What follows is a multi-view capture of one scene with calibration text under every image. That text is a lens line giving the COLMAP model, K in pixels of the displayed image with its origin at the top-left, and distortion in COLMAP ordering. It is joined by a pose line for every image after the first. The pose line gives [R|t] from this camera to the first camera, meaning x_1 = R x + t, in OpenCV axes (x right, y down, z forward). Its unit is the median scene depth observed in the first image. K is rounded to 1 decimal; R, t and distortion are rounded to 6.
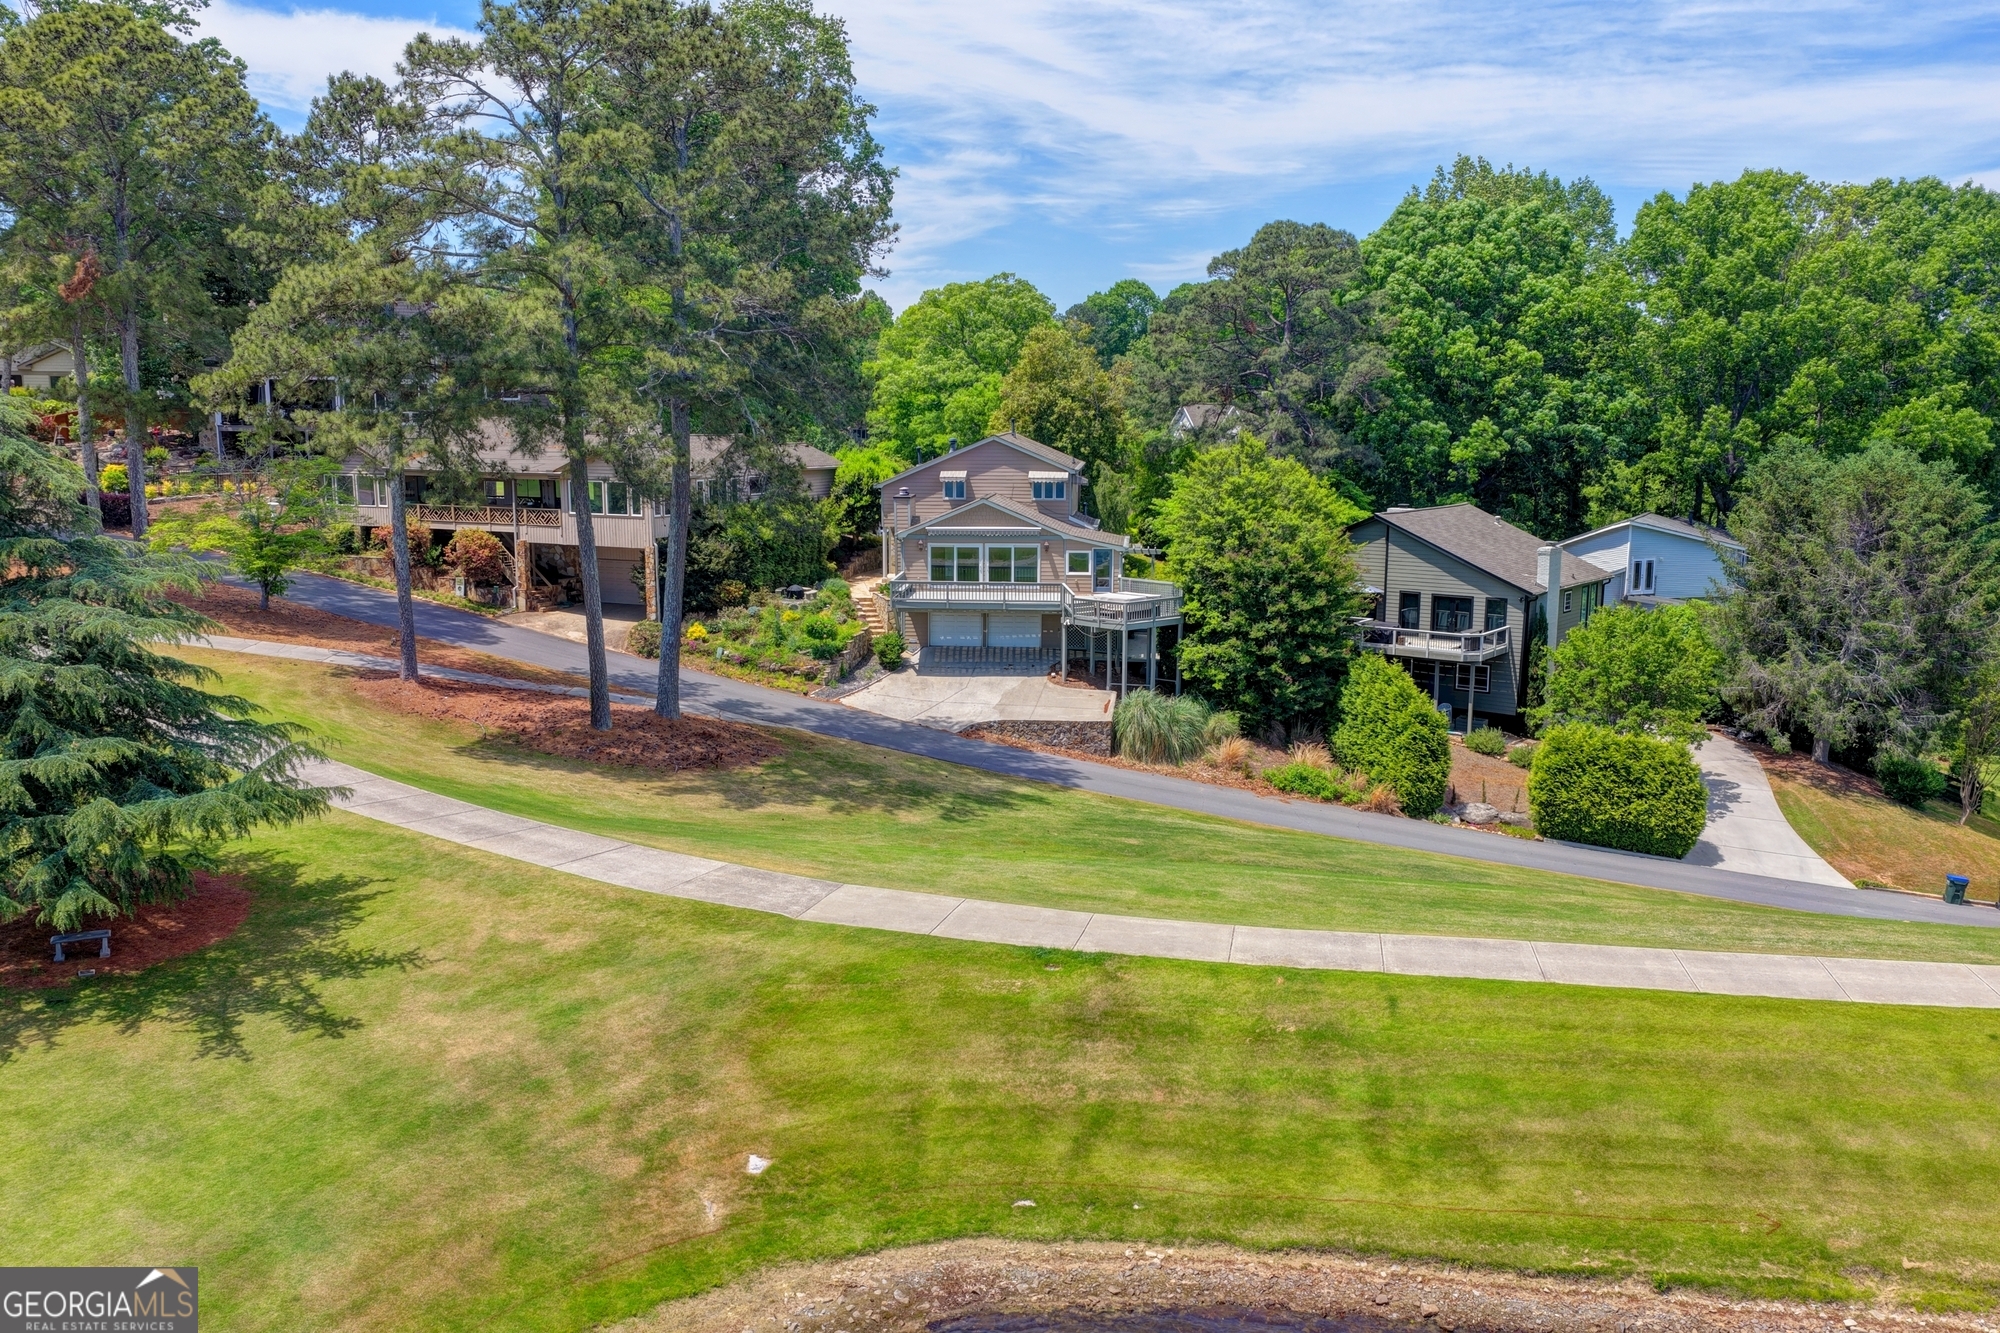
lens RADIAL K [[1668.7, 0, 1000.0], [0, 1668.7, 666.5], [0, 0, 1]] dist [-0.002761, 0.014580]
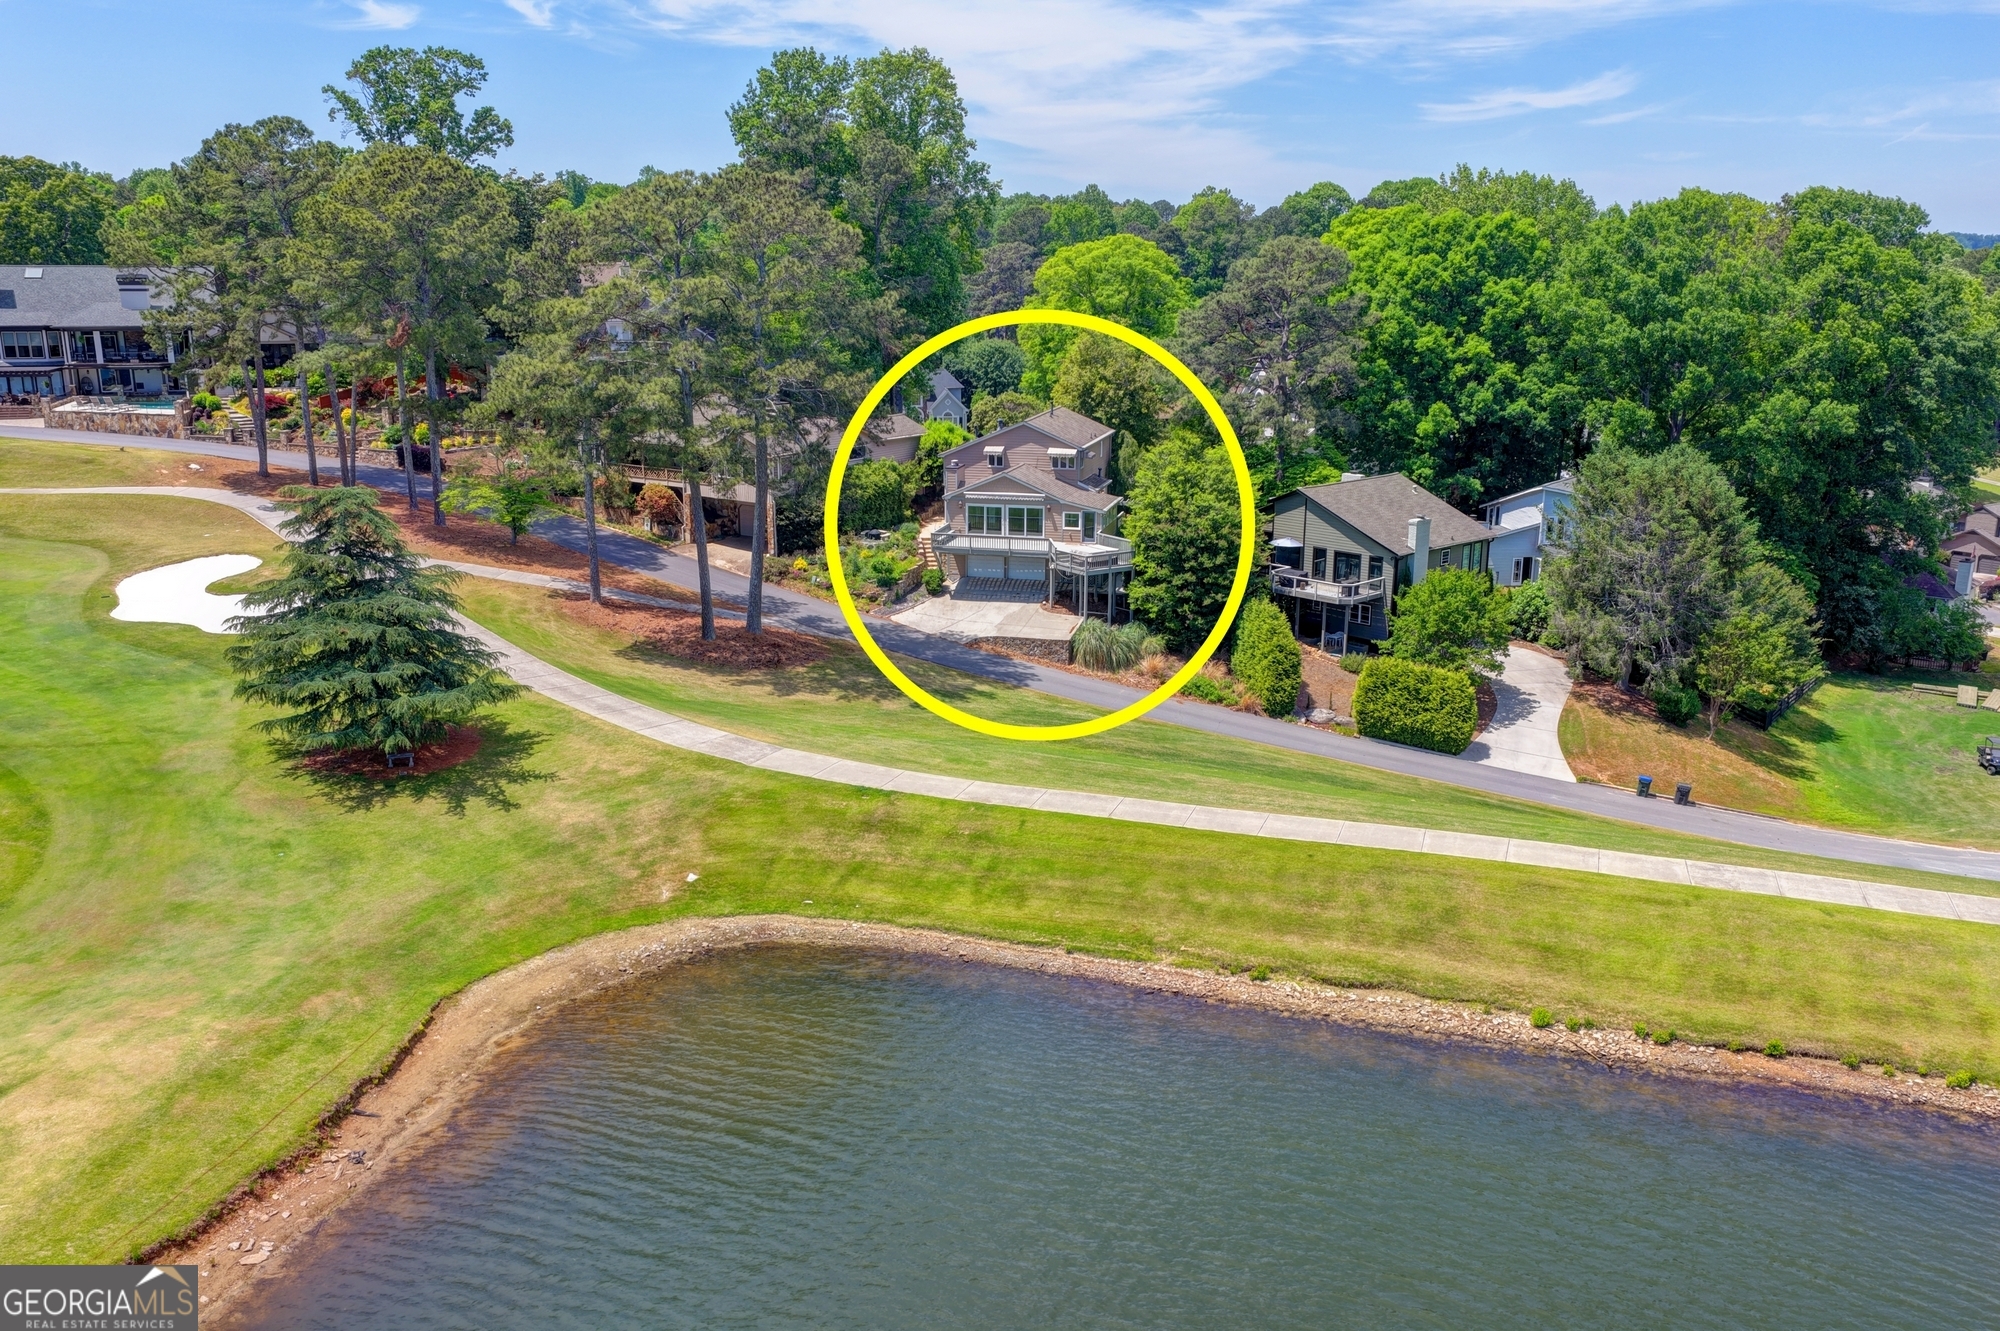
lens RADIAL K [[1663.3, 0, 1005.0], [0, 1663.3, 665.9], [0, 0, 1]] dist [-0.019007, 0.055468]
pose [[0.987173, 0.041453, -0.154177, 0.231626], [-0.027790, 0.995577, 0.089745, -0.071389], [0.157215, -0.084309, 0.983959, -0.413509]]
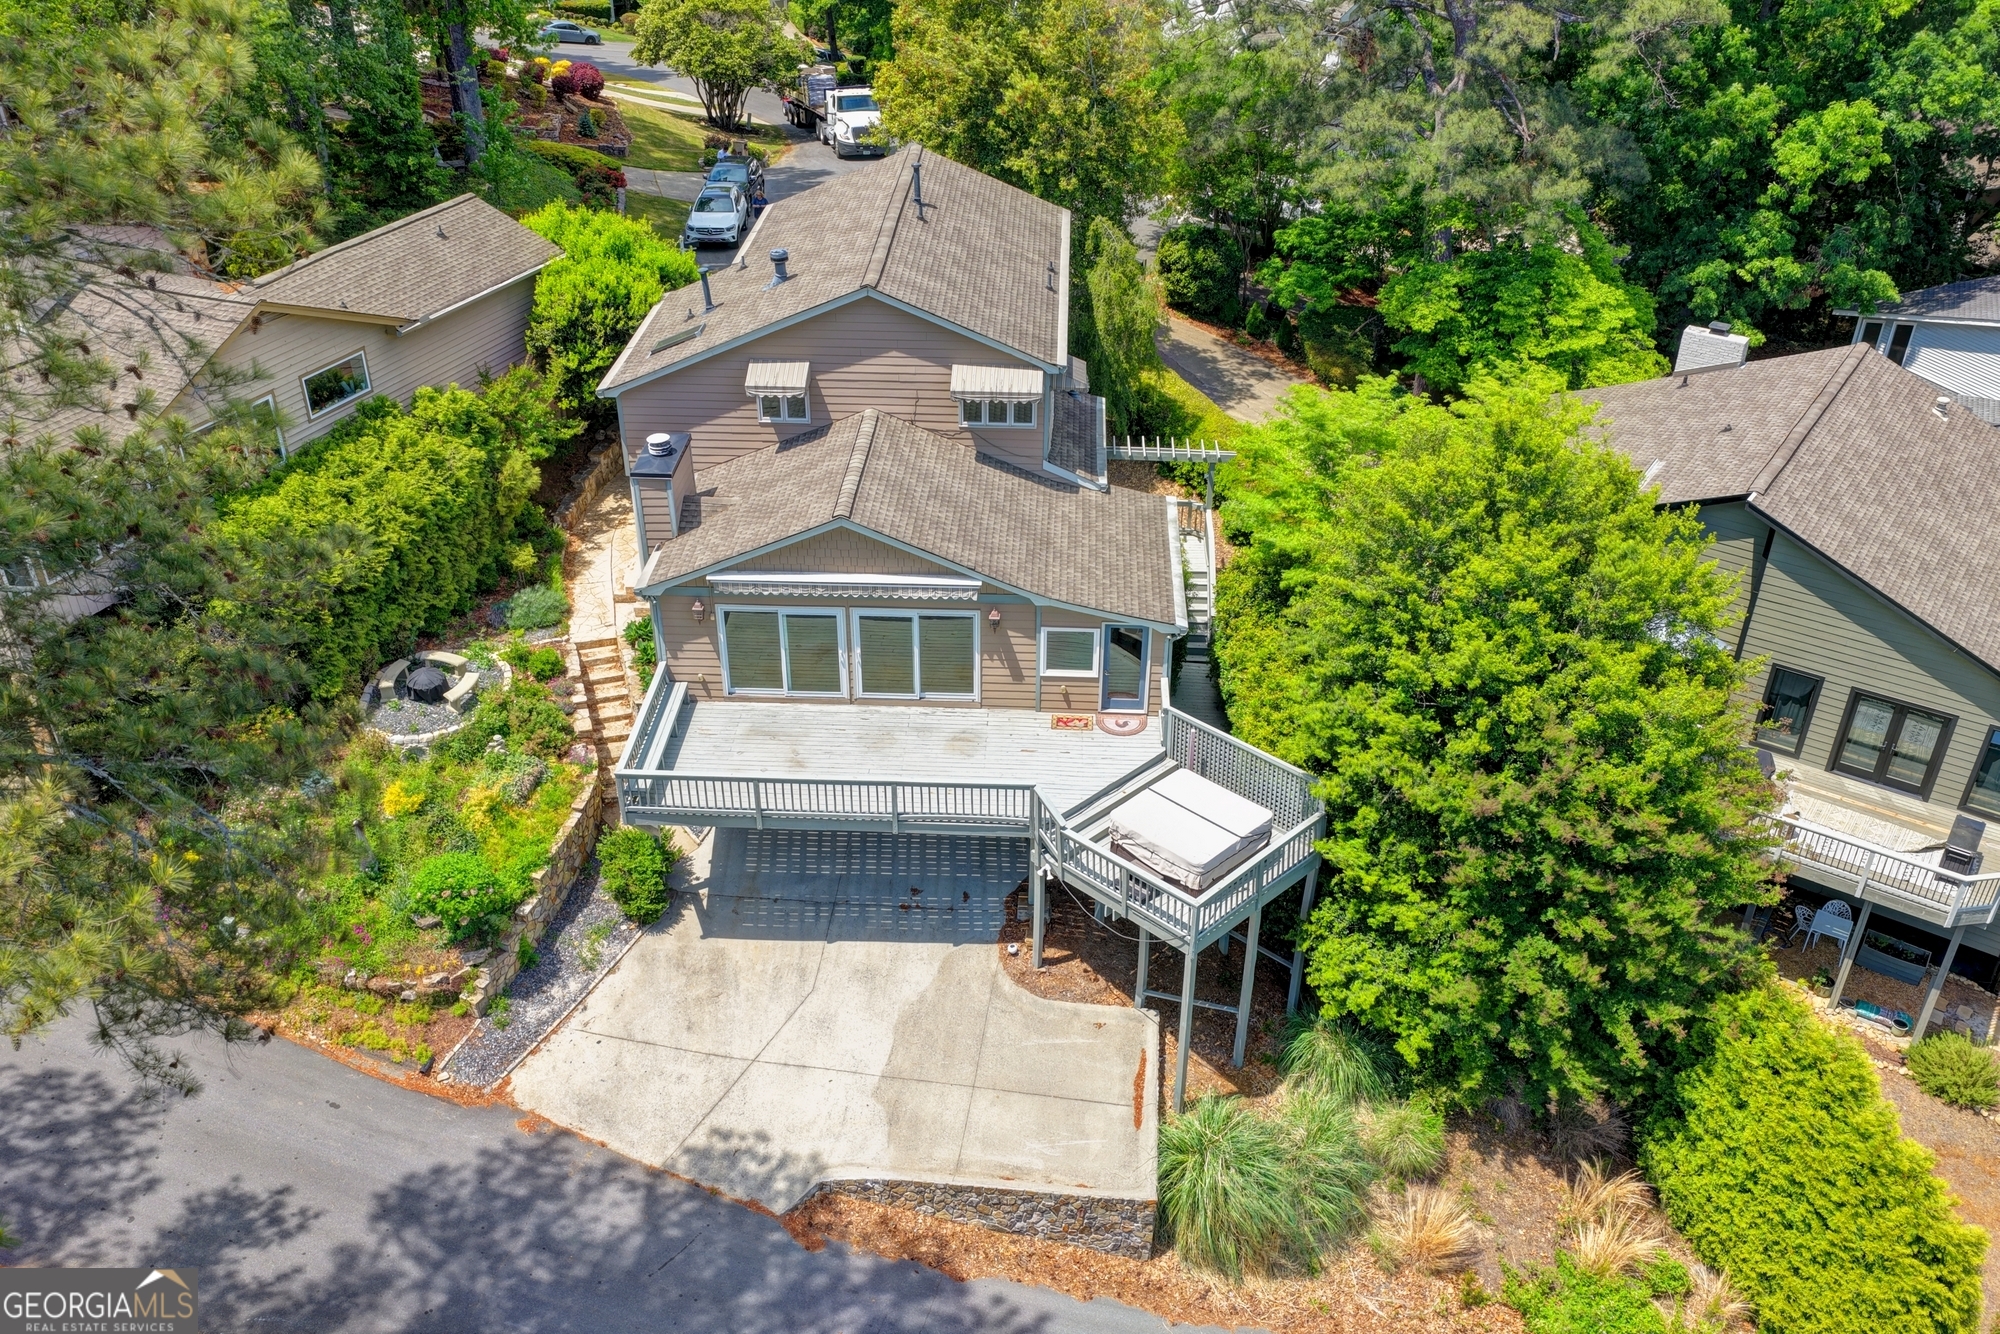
lens RADIAL K [[1668.7, 0, 1000.0], [0, 1668.7, 667.0], [0, 0, 1]] dist [-0.002761, 0.014580]
pose [[0.999235, -0.017784, 0.034842, 0.015640], [0.003248, 0.925321, 0.379172, -0.244906], [-0.038983, -0.378768, 0.924670, 0.663147]]
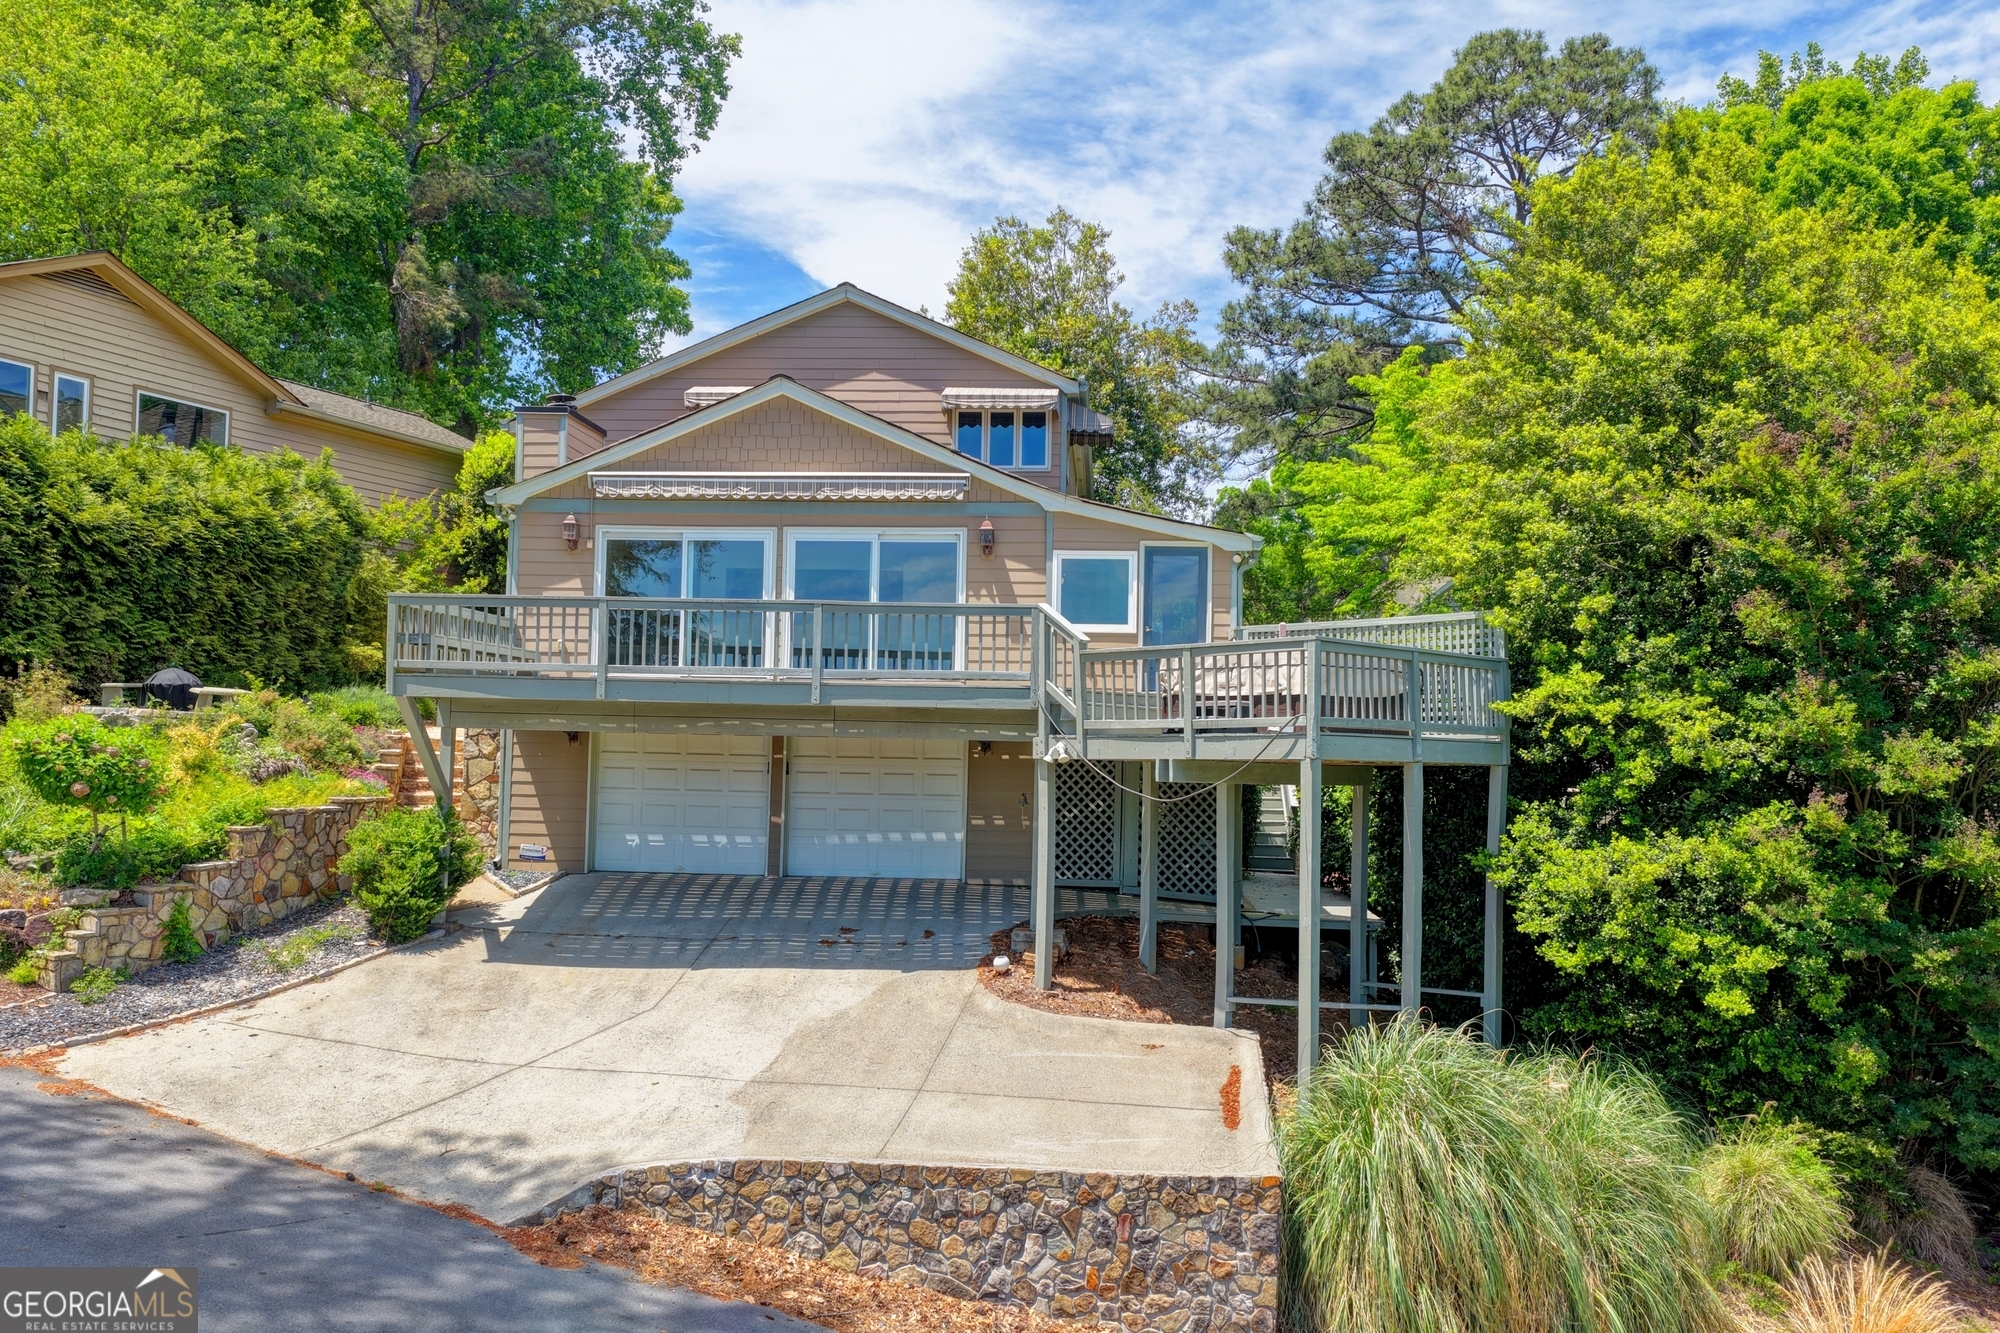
lens RADIAL K [[1668.7, 0, 1000.0], [0, 1668.7, 666.5], [0, 0, 1]] dist [-0.002761, 0.014580]
pose [[0.999715, 0.018260, 0.015347, 0.028651], [-0.014590, 0.977124, -0.212171, 0.015743], [-0.018870, 0.211886, 0.977112, 0.785847]]
